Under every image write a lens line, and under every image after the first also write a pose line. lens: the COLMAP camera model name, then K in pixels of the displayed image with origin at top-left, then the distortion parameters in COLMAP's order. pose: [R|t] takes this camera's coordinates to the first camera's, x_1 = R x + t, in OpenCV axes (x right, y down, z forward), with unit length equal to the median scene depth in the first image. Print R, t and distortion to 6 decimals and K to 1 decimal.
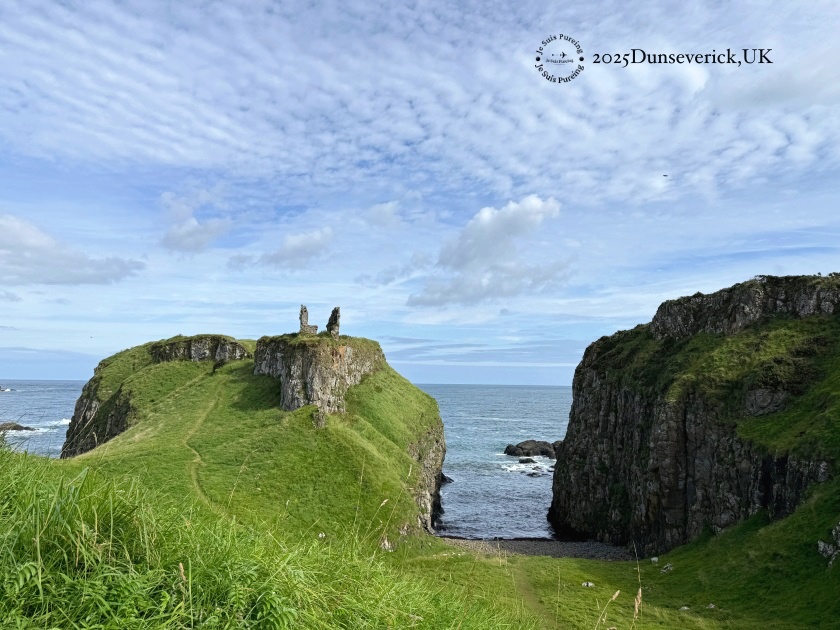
lens RADIAL K [[655.2, 0, 464.9], [0, 655.2, 320.3], [0, 0, 1]] dist [0.108438, -0.051699]
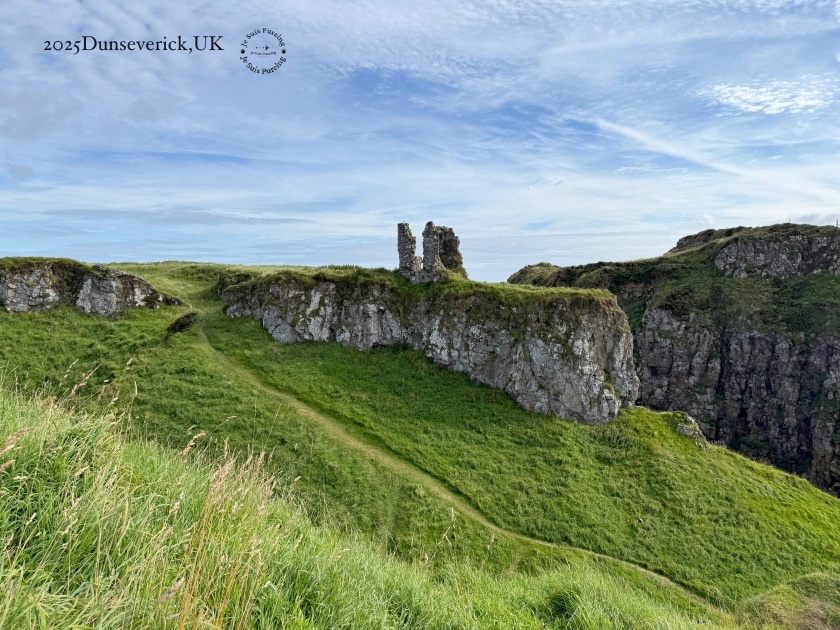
lens RADIAL K [[585.8, 0, 422.7], [0, 585.8, 307.2], [0, 0, 1]] dist [0.091065, -0.096363]
pose [[0.788140, -0.039302, 0.614240, -0.607427], [-0.041648, 0.992267, 0.116930, -0.009564], [-0.614085, -0.117739, 0.780408, 0.636304]]
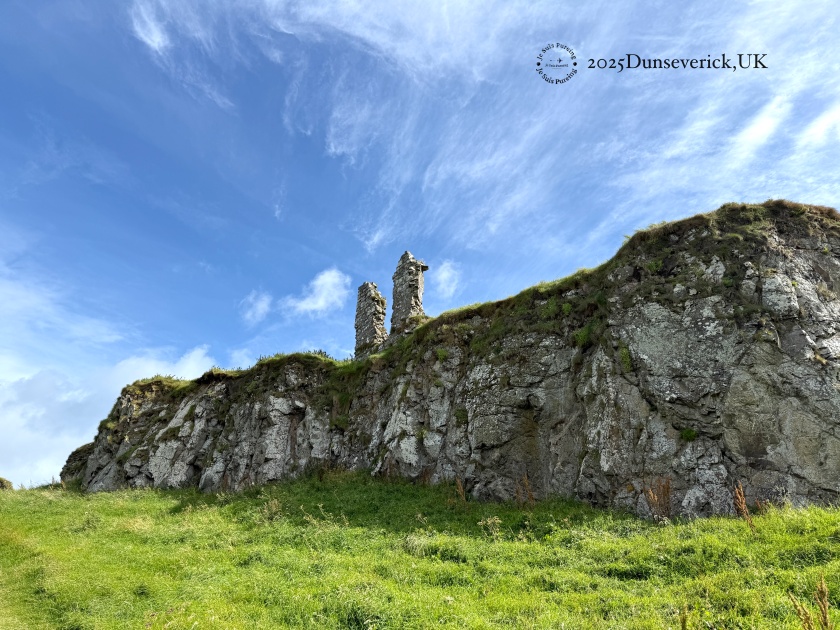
lens RADIAL K [[585.8, 0, 418.4], [0, 585.8, 313.8], [0, 0, 1]] dist [0.091065, -0.096363]
pose [[0.875216, 0.272418, 0.399732, -0.369023], [-0.048800, 0.871856, -0.487324, 0.146140], [-0.481265, 0.407007, 0.776356, 0.844661]]
